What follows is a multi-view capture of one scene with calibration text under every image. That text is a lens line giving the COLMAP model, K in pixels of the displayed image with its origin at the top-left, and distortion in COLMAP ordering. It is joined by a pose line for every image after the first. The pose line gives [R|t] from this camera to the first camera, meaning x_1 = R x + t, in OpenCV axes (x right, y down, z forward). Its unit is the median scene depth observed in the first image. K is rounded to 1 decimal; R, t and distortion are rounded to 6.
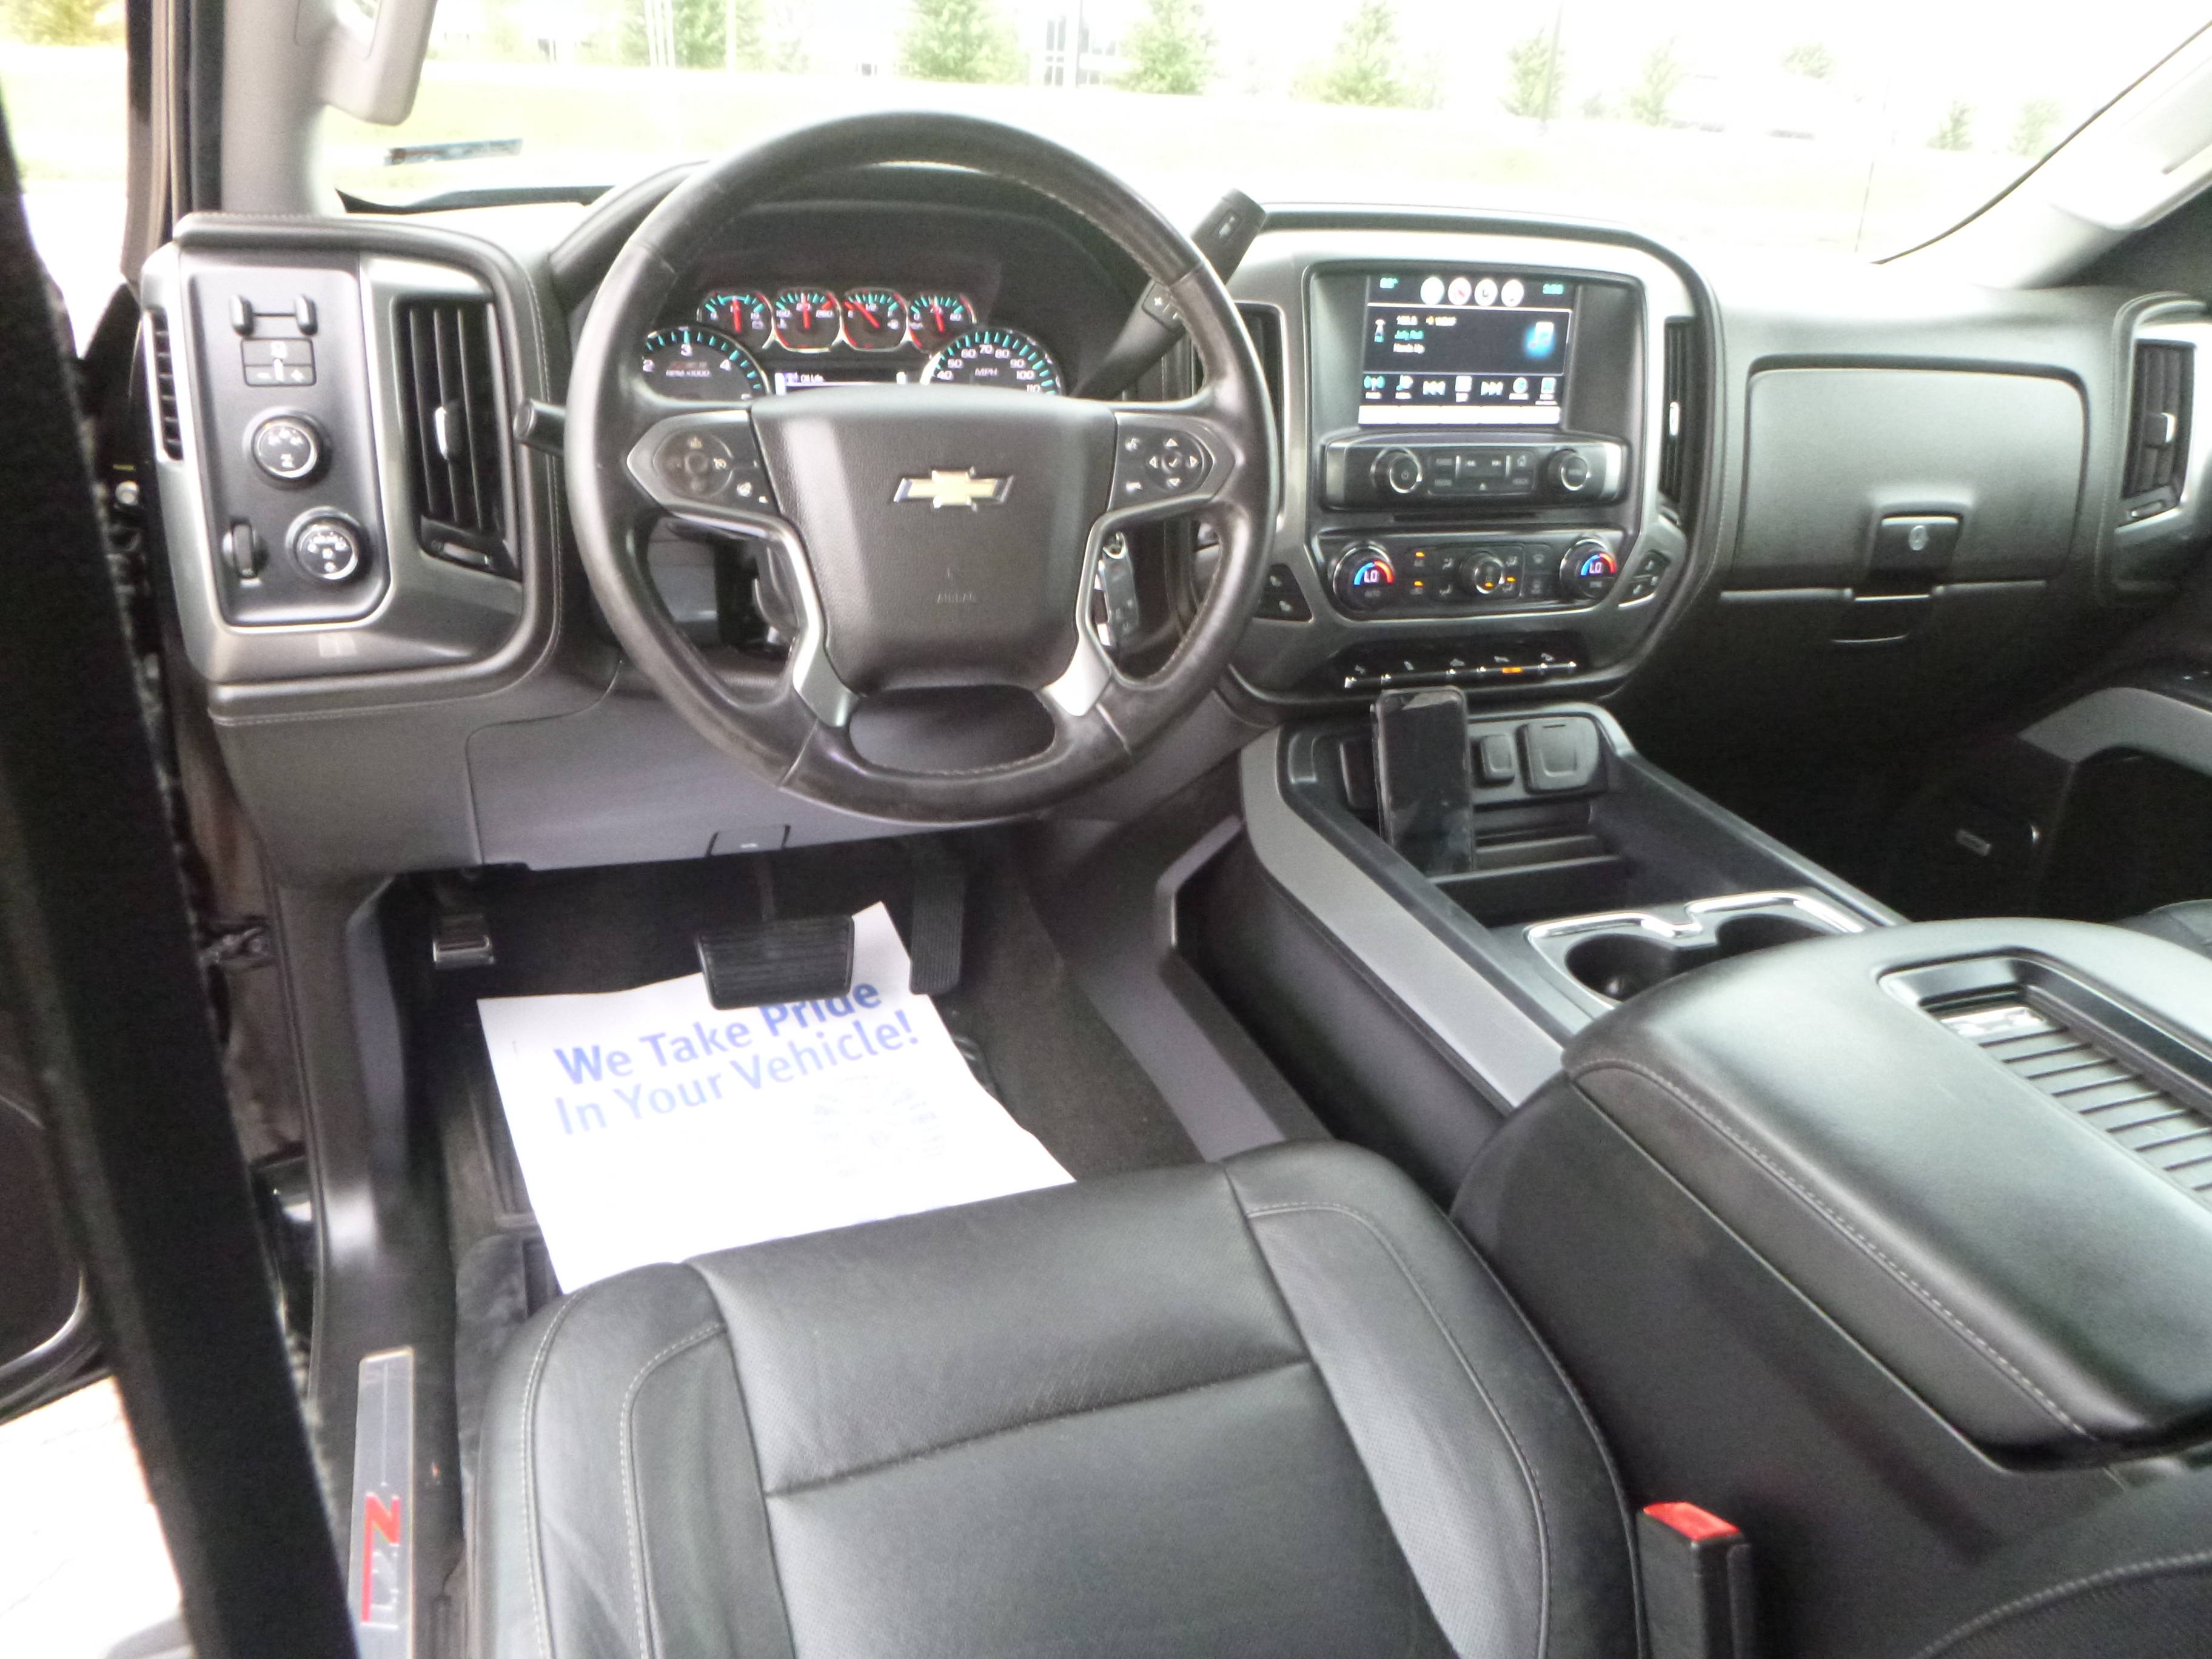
lens RADIAL K [[1619.0, 0, 1104.0], [0, 1619.0, 826.0], [0, 0, 1]] dist [-0.027639, -0.002808]
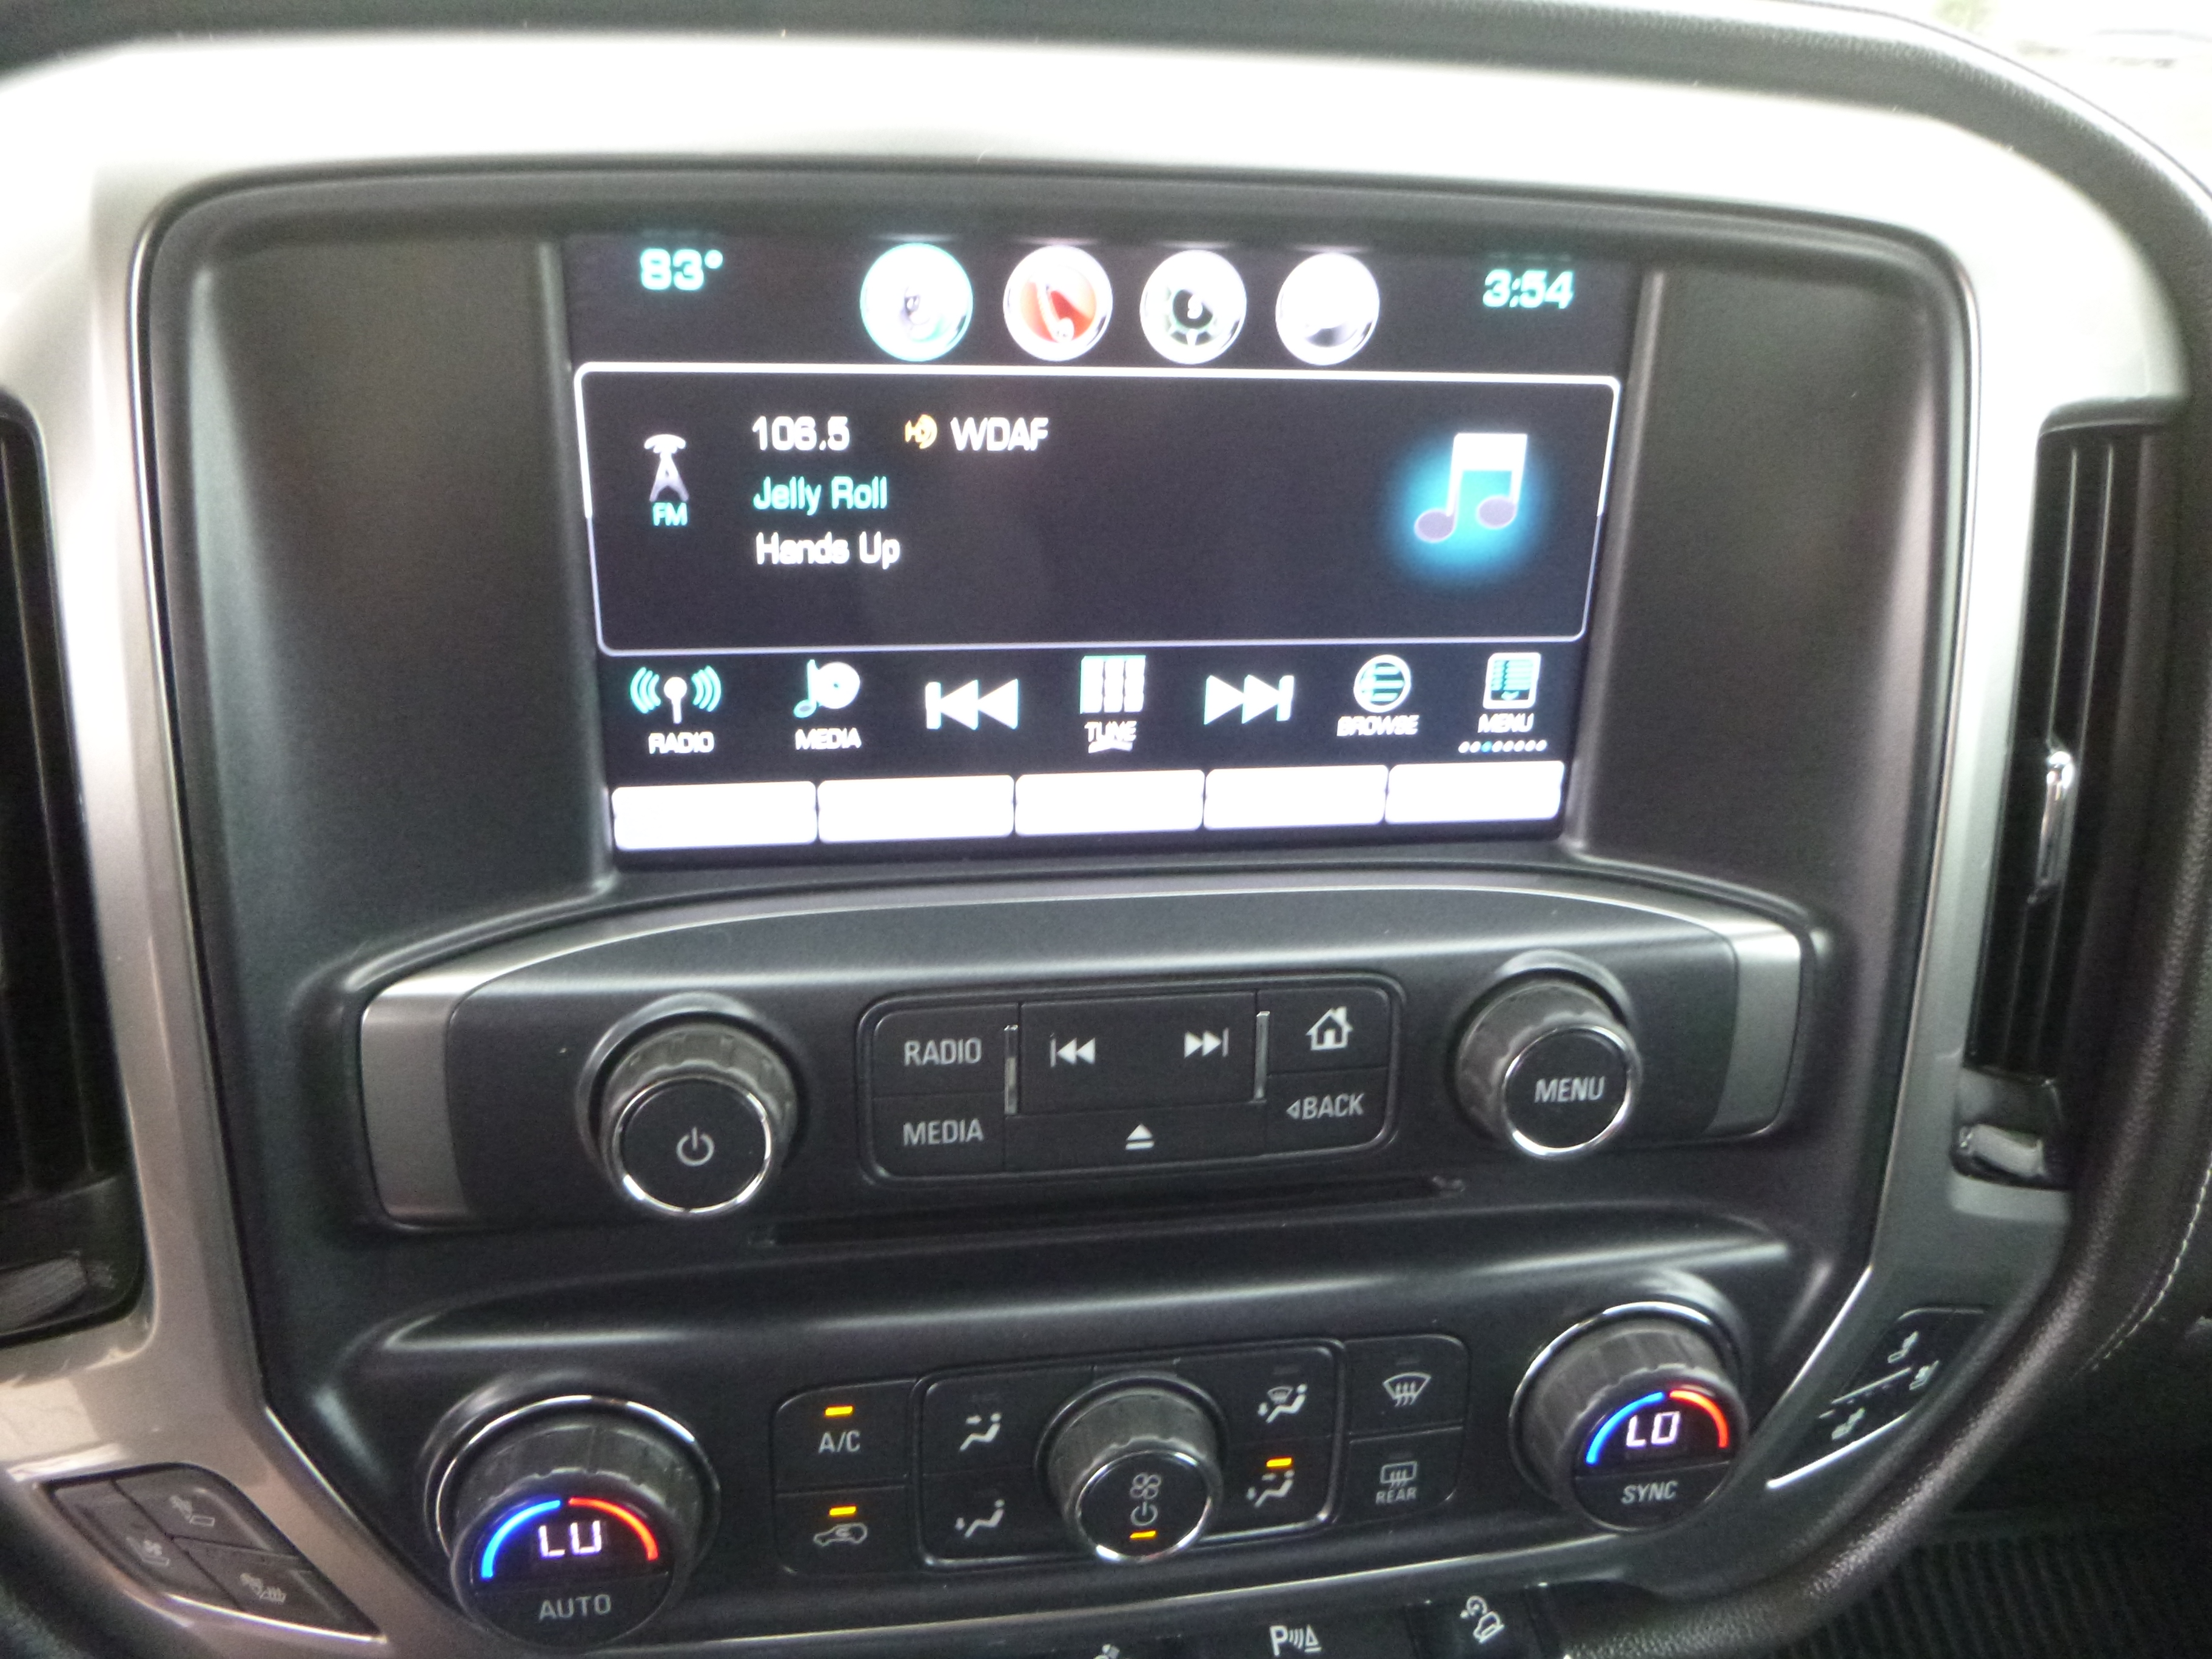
lens RADIAL K [[1619.0, 0, 1106.9], [0, 1619.0, 839.4], [0, 0, 1]] dist [-0.027639, -0.002808]
pose [[0.979444, 0.069607, -0.189328, 0.273427], [-0.063438, 0.997245, 0.038455, -0.264238], [0.191483, -0.025654, 0.981161, 0.773120]]
